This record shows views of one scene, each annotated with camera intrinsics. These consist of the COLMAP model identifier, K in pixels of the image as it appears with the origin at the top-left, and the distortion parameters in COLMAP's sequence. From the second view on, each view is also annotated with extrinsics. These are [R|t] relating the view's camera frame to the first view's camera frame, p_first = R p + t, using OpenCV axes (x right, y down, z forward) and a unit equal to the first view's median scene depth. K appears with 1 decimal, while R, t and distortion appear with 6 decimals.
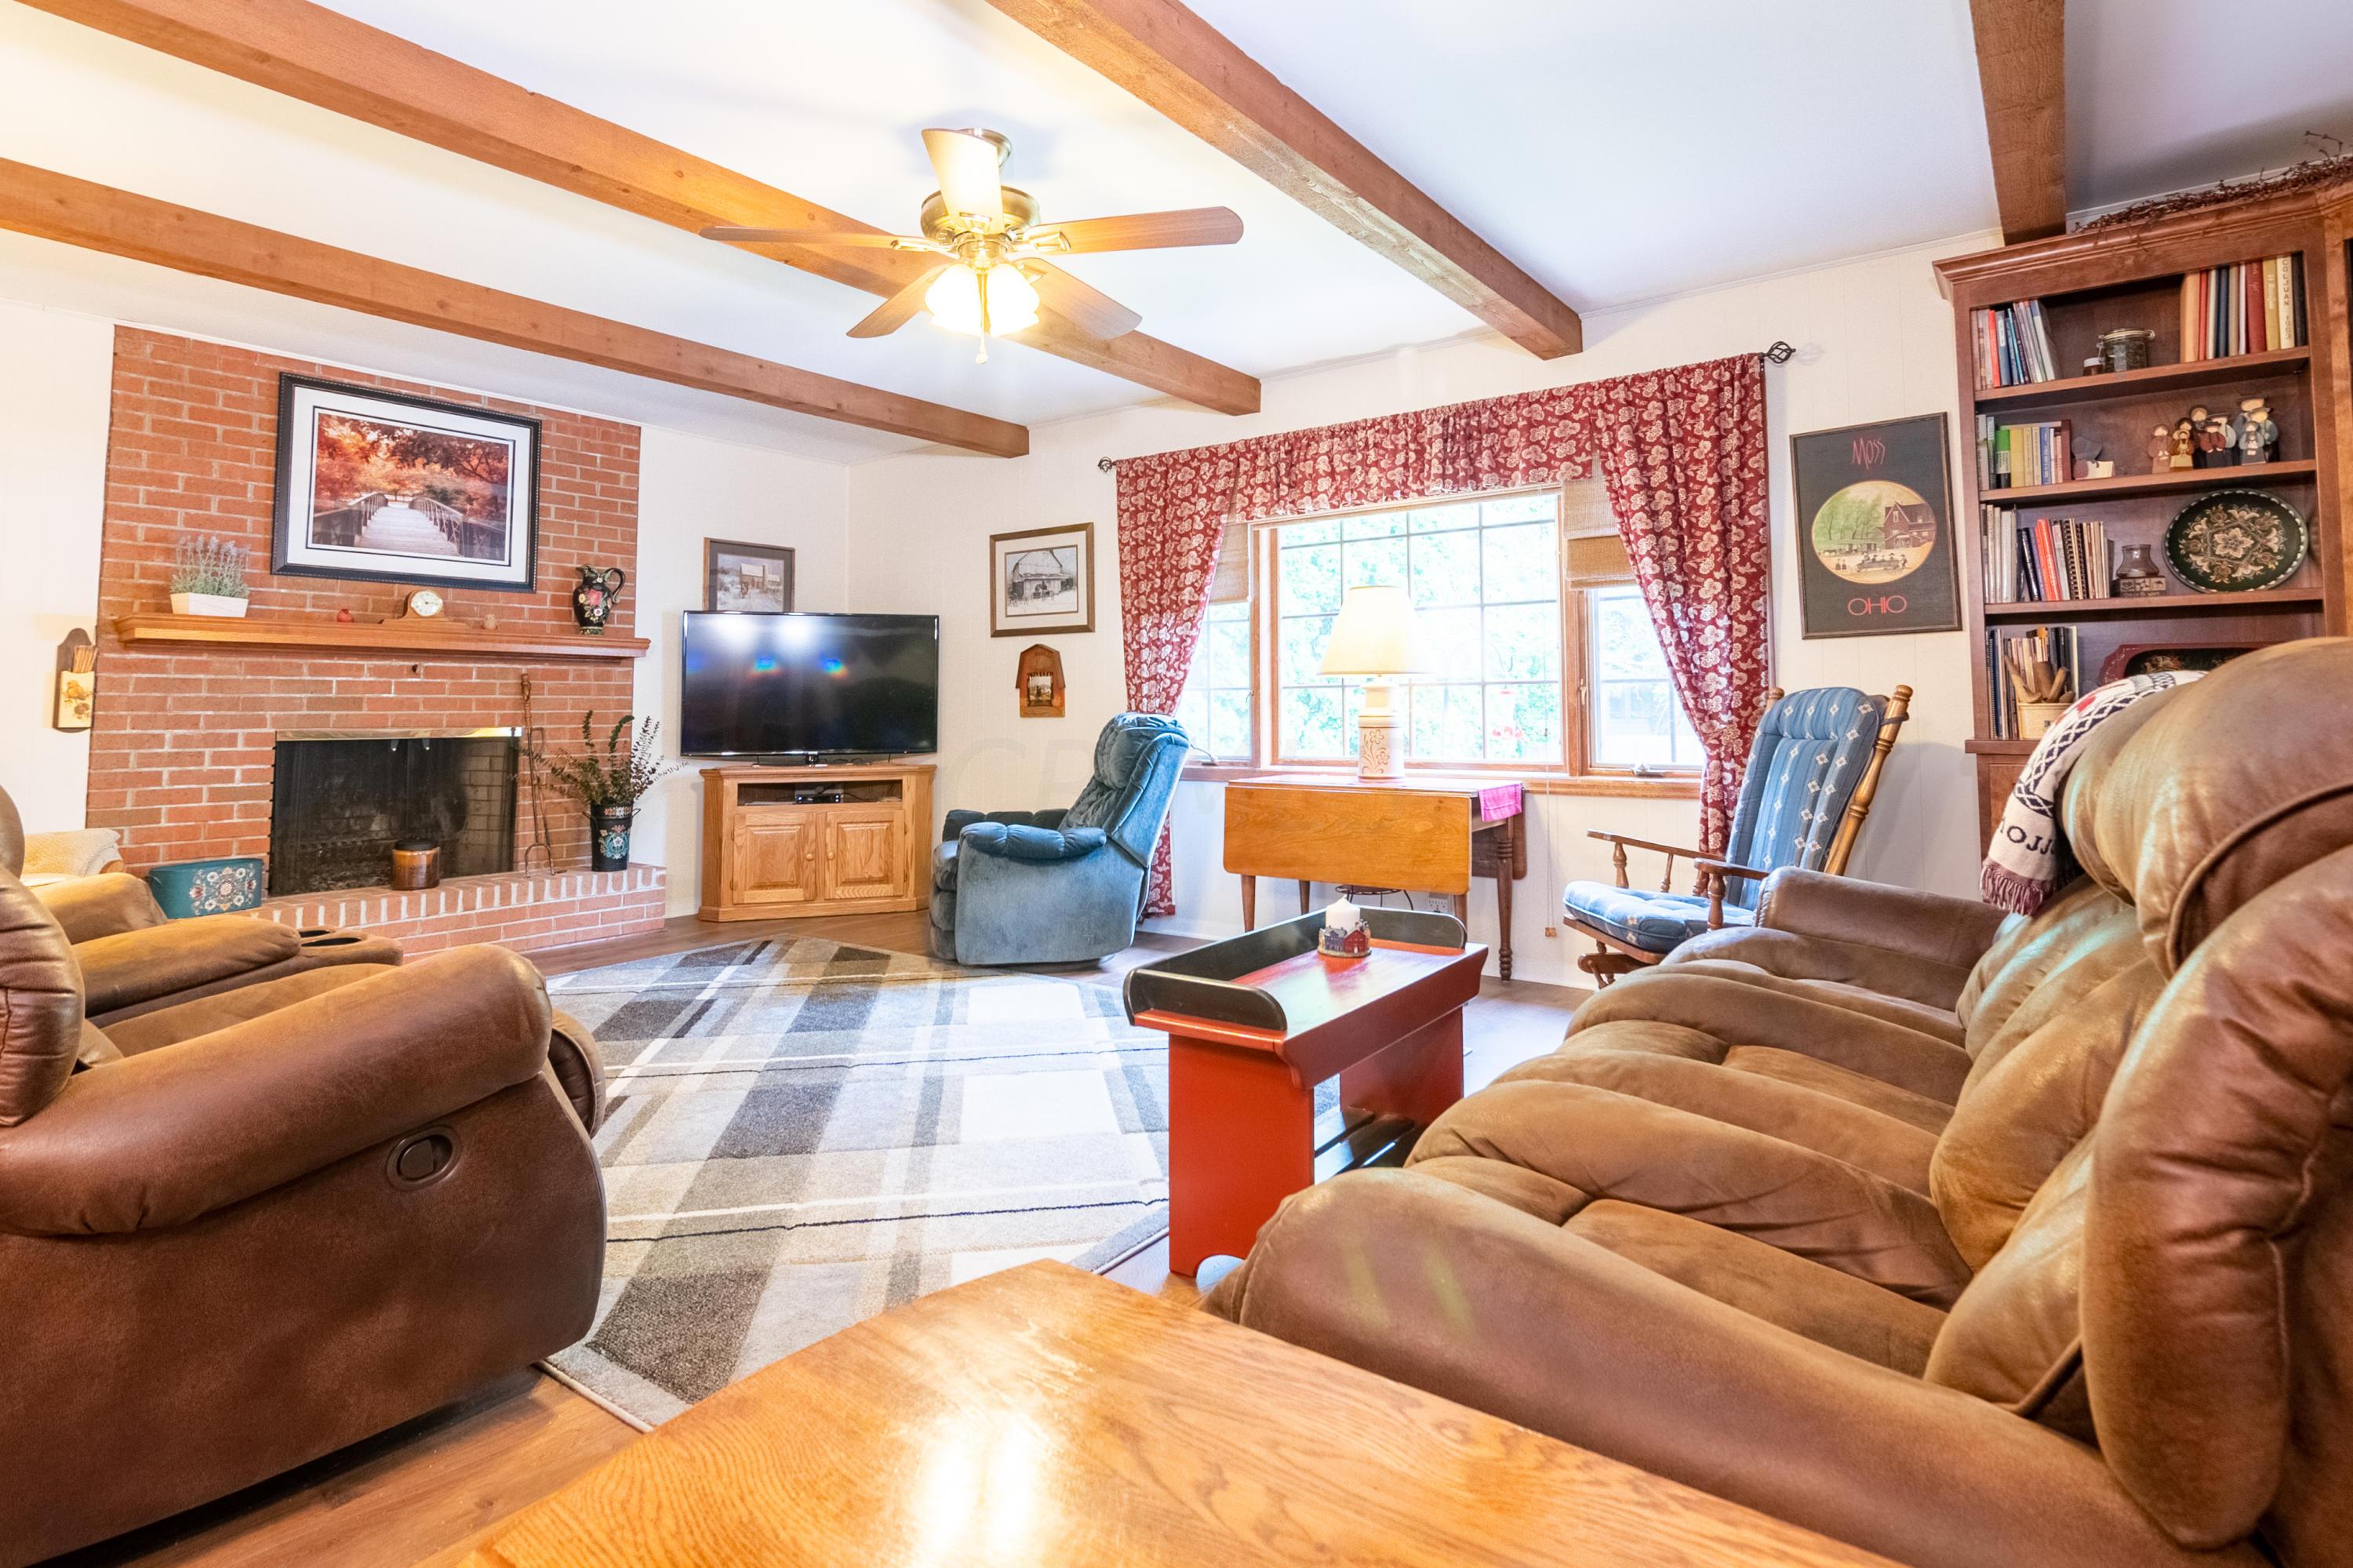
lens RADIAL K [[1194.2, 0, 1167.5], [0, 1194.2, 634.6], [0, 0, 1]] dist [0.000814, 0.000499]
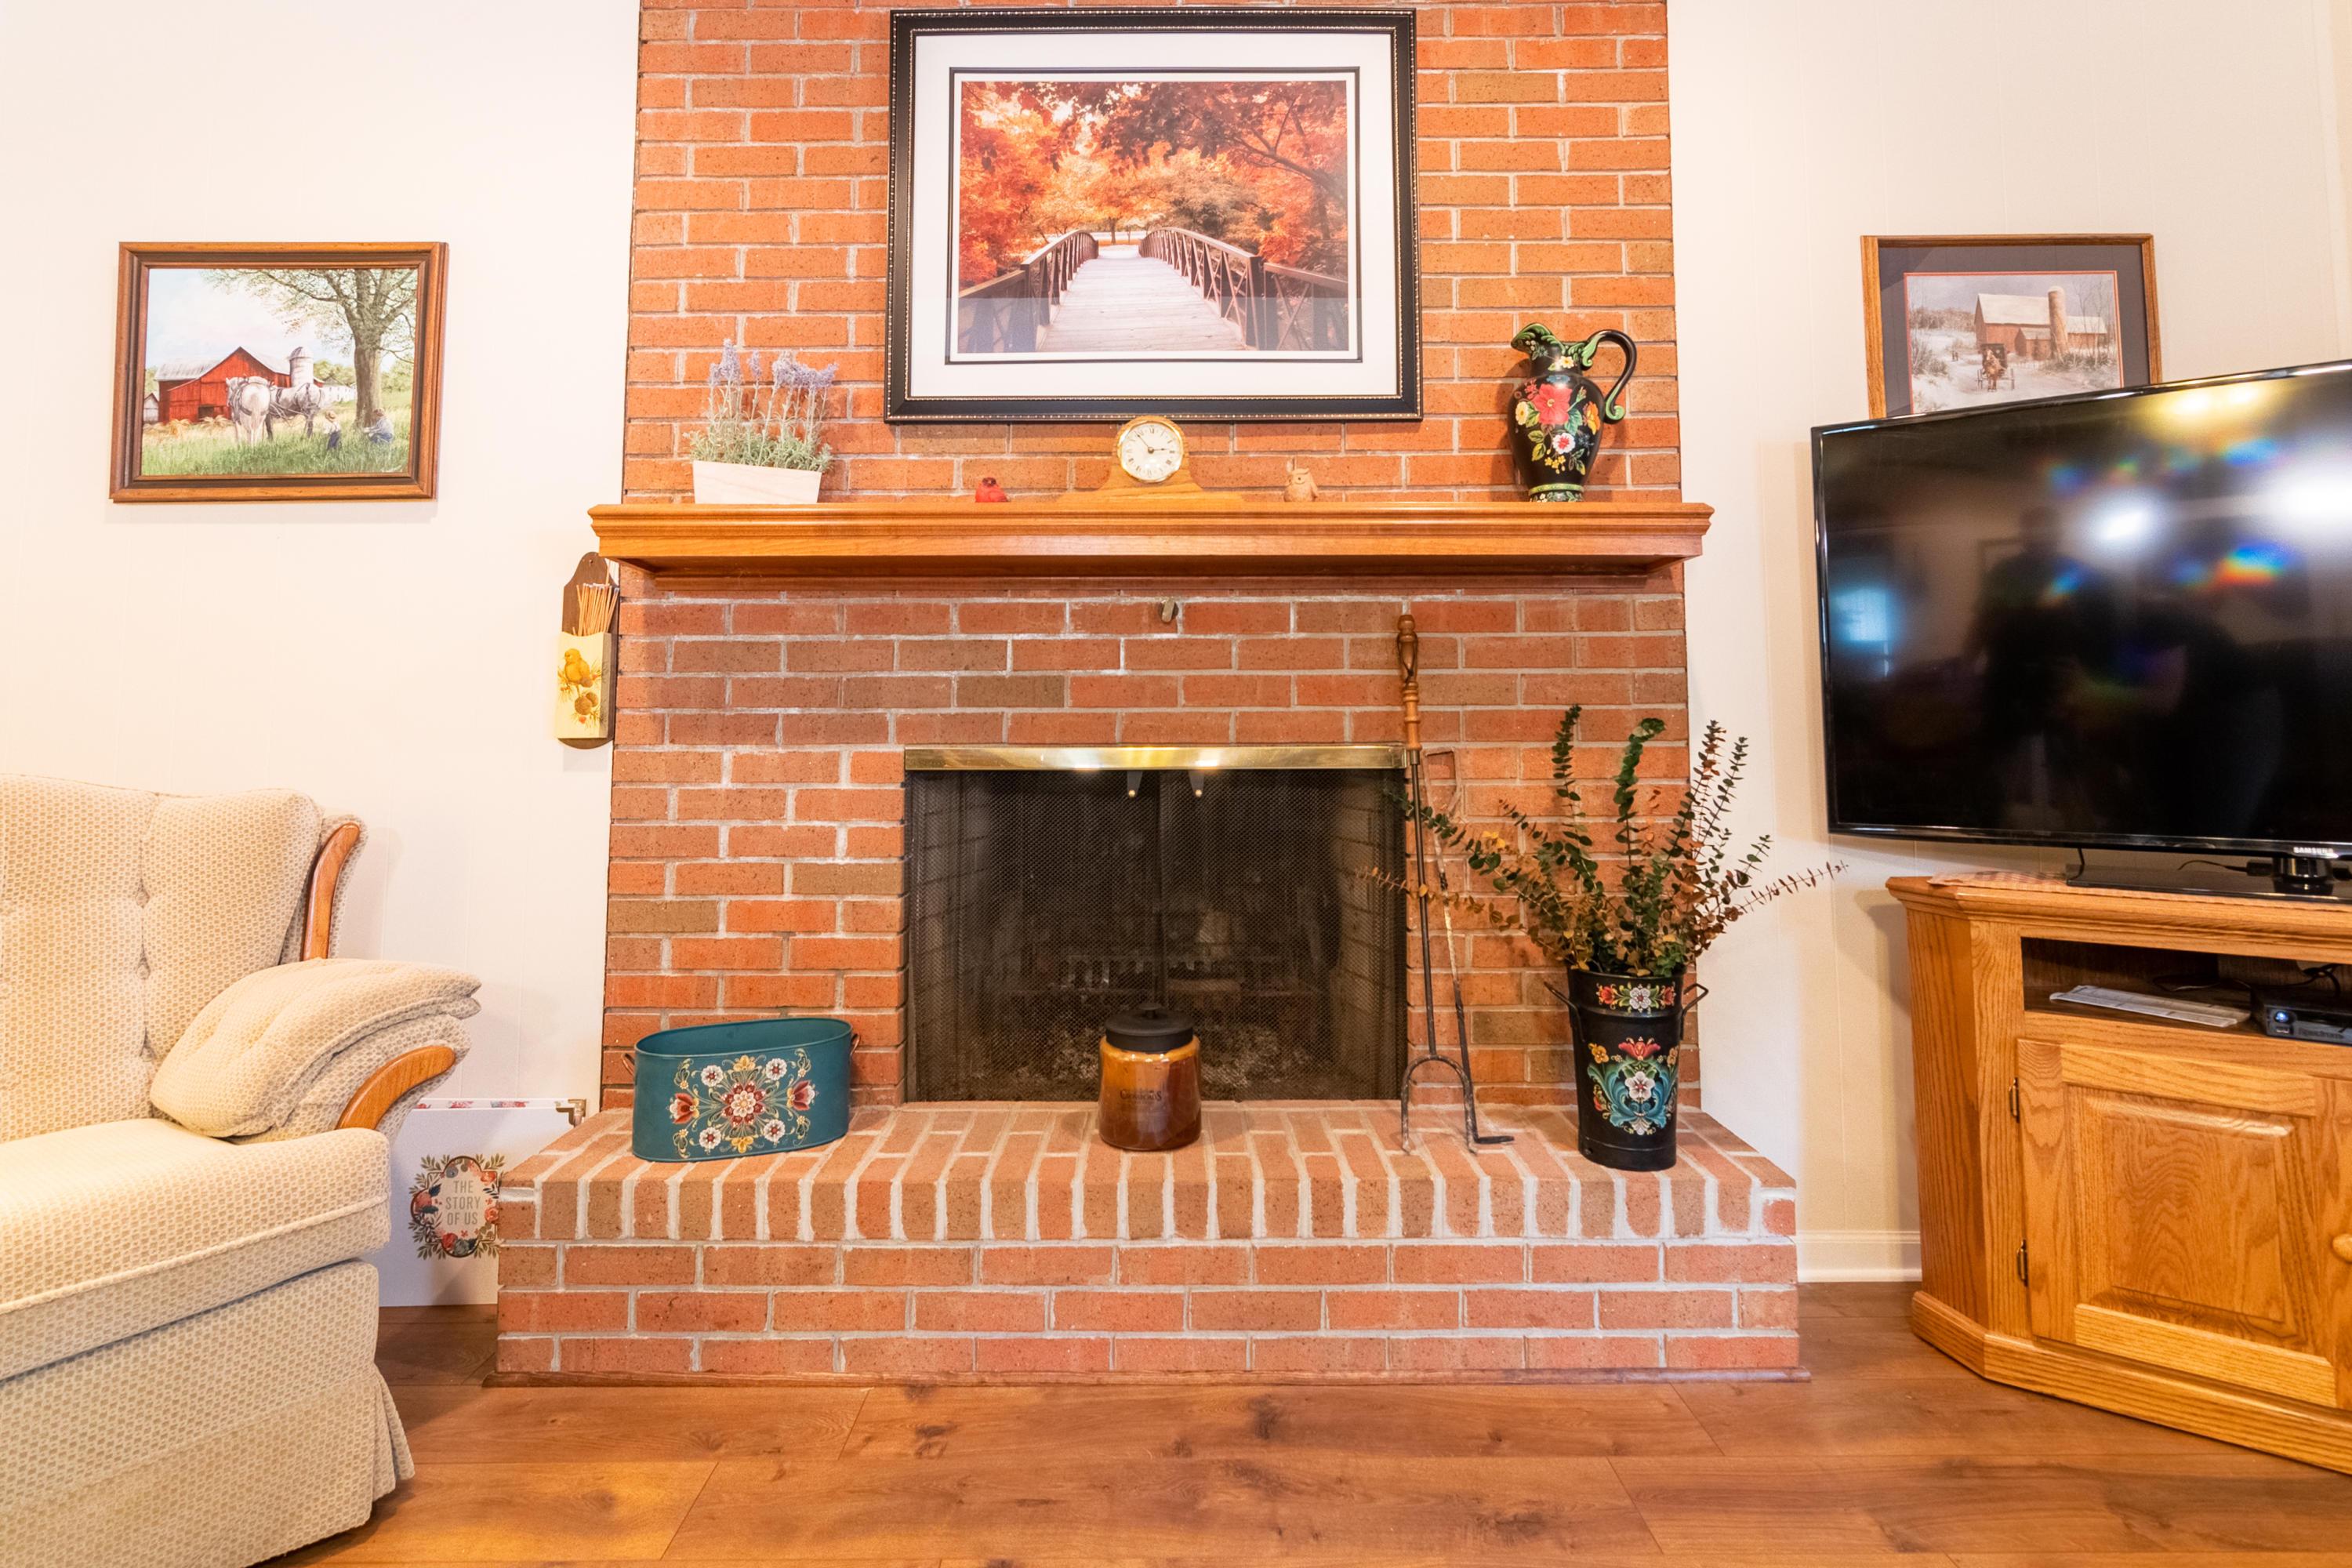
lens RADIAL K [[1217.2, 0, 1165.7], [0, 1217.2, 628.7], [0, 0, 1]] dist [-0.000636, 0.000902]
pose [[0.599912, -0.055270, -0.798155, -0.276580], [0.051985, 0.998196, -0.030049, 0.049240], [0.798376, -0.023465, 0.601702, 0.741742]]
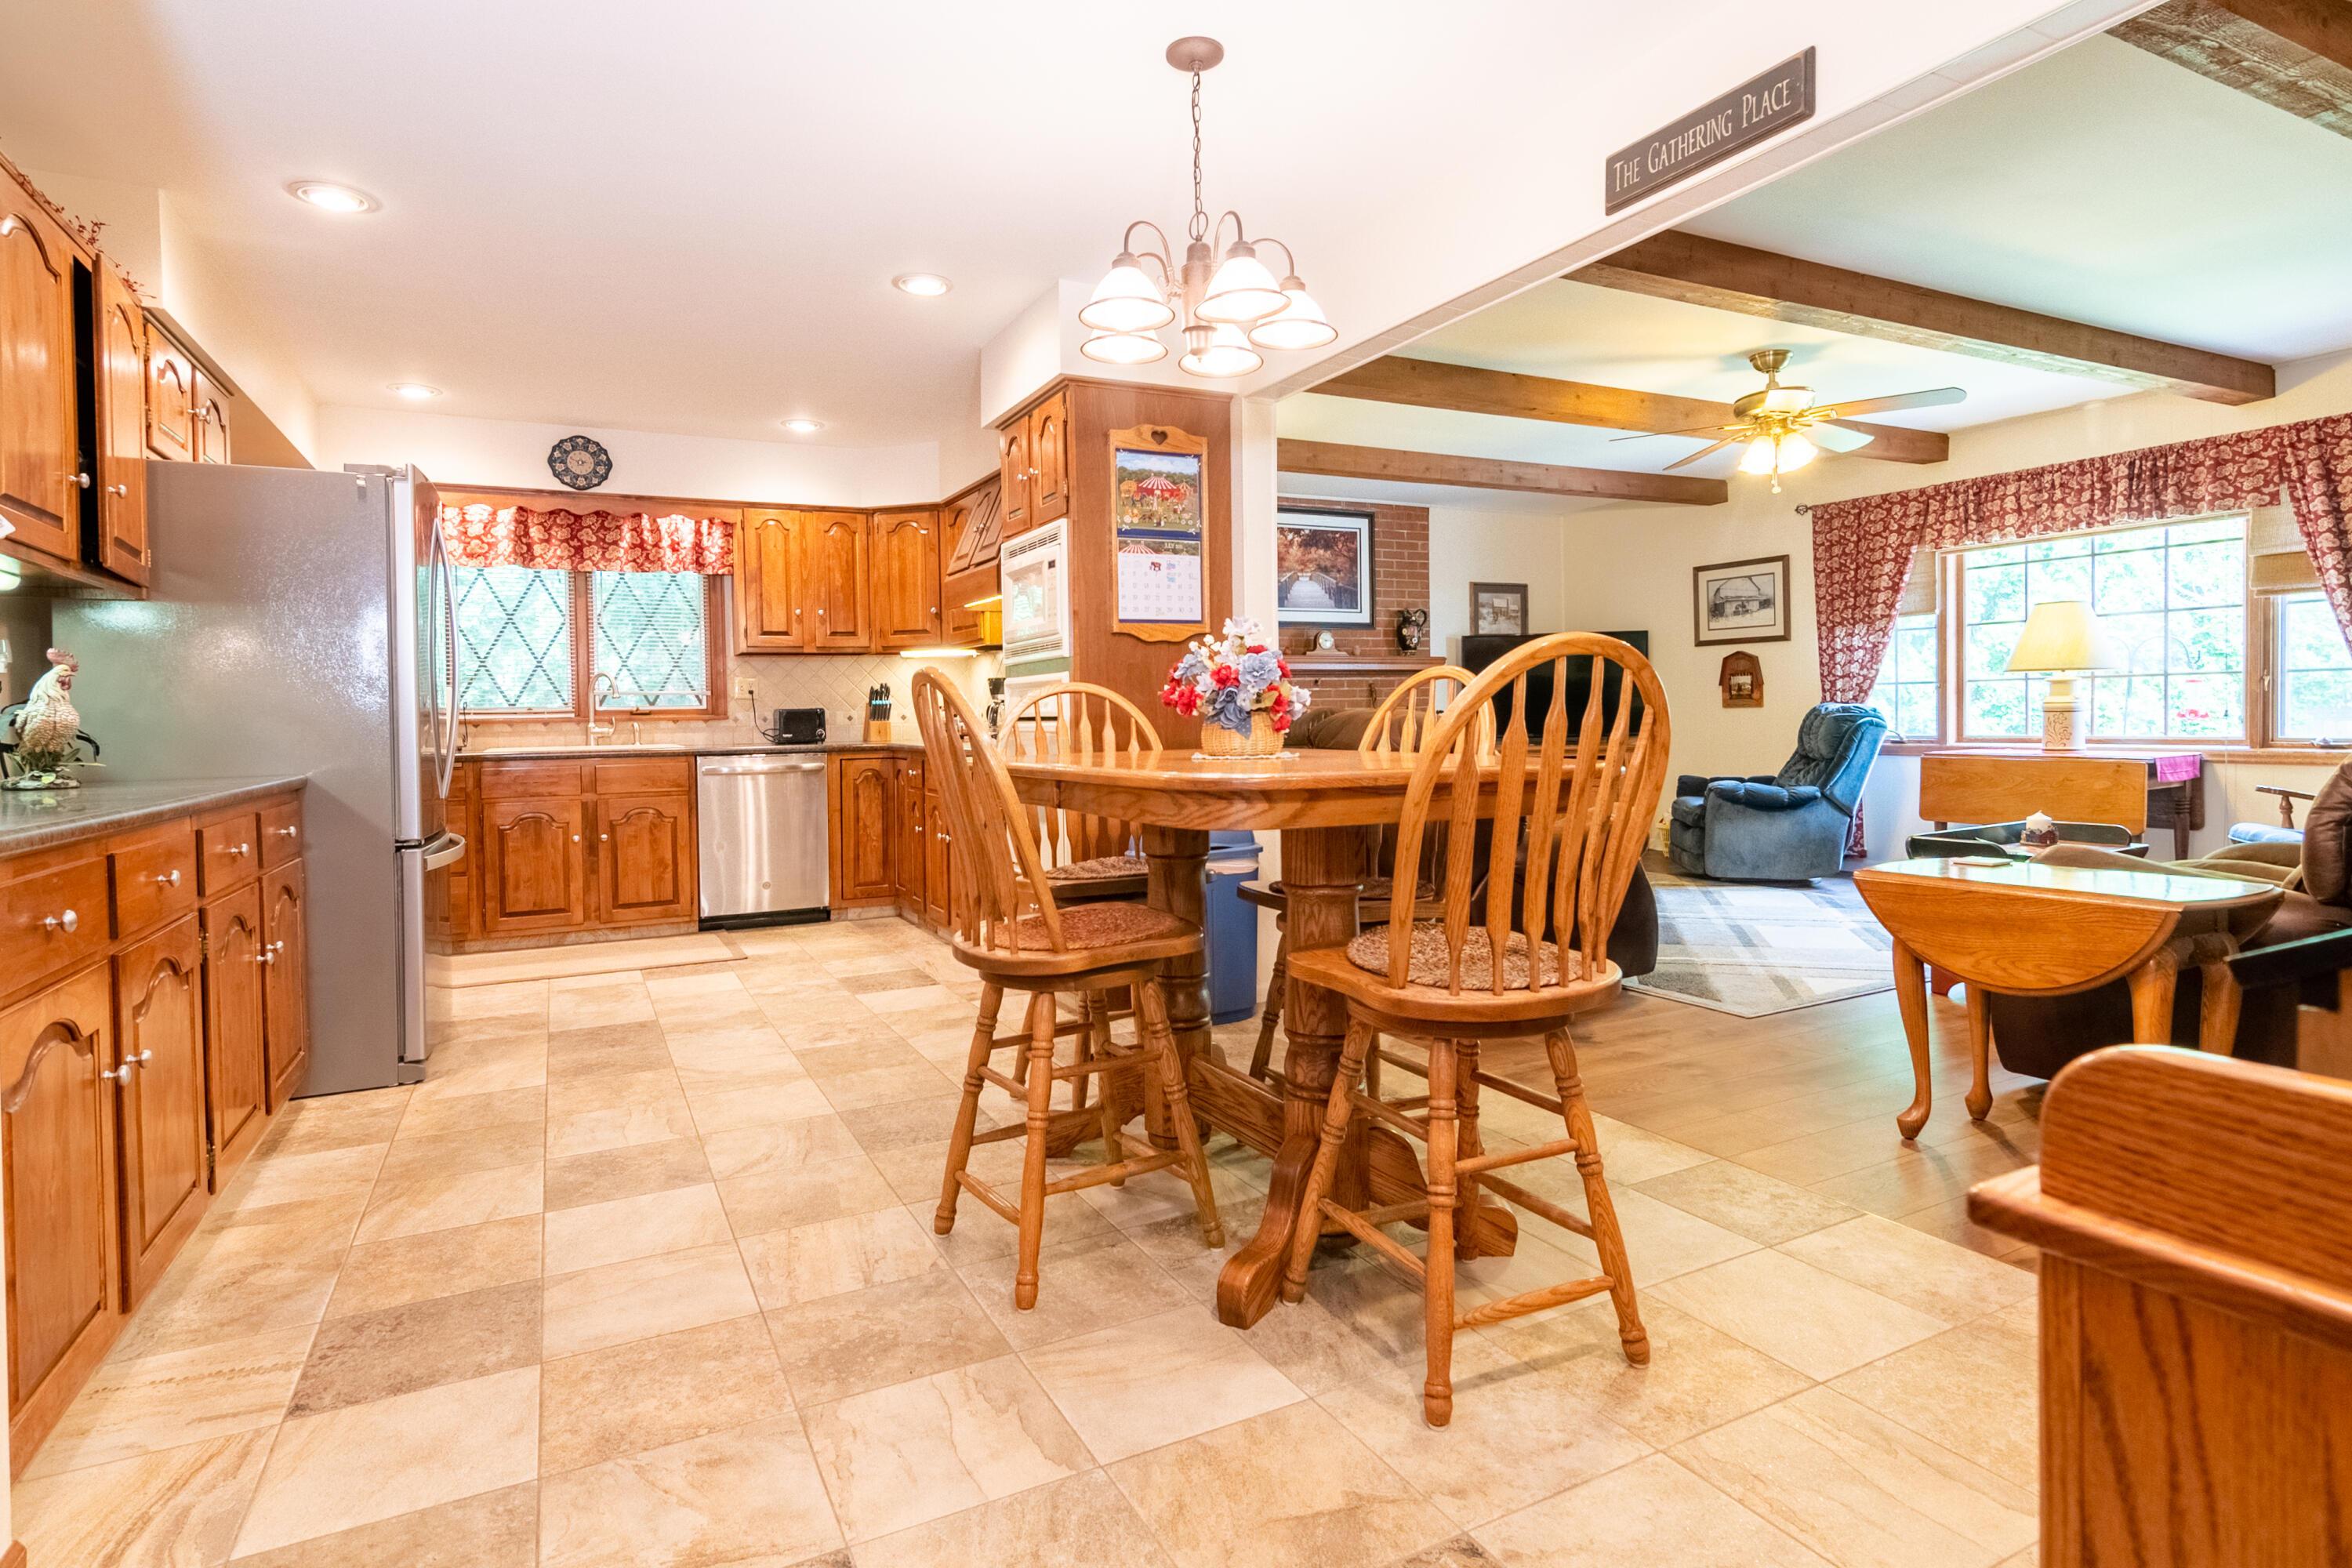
lens RADIAL K [[1214.3, 0, 1169.9], [0, 1214.3, 737.7], [0, 0, 1]] dist [-0.002448, 0.003444]
pose [[0.900166, -0.003225, -0.435535, -0.107642], [0.042764, 0.995795, 0.081012, -0.037191], [0.433442, -0.091550, 0.896519, -0.537509]]
